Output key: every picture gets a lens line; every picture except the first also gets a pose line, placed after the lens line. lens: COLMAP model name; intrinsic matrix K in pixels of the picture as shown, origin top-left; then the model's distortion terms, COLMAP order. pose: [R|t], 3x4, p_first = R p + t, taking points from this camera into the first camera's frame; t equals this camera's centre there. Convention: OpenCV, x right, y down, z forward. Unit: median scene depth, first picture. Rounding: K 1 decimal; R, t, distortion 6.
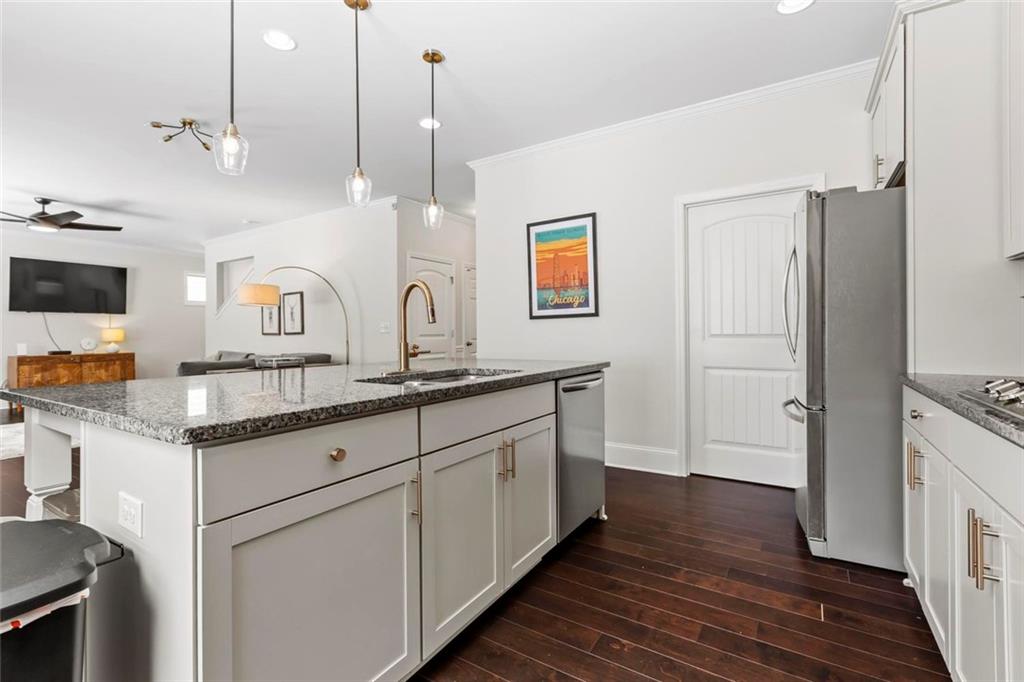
lens RADIAL K [[460.1, 0, 507.8], [0, 460.1, 331.0], [0, 0, 1]] dist [0.000027, 0.000659]
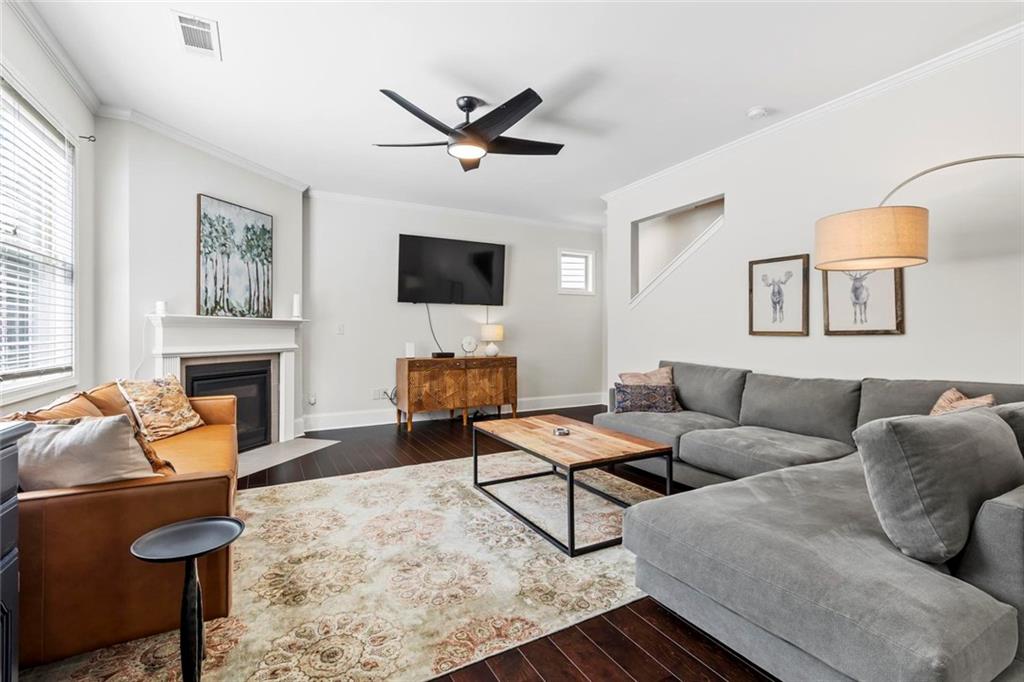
lens RADIAL K [[460.1, 0, 513.0], [0, 460.1, 336.5], [0, 0, 1]] dist [0.000027, 0.000659]
pose [[0.873611, 0.010725, -0.486506, -0.487519], [-0.003794, 0.999877, 0.015230, 0.003145], [0.486609, -0.011460, 0.873545, 0.373068]]
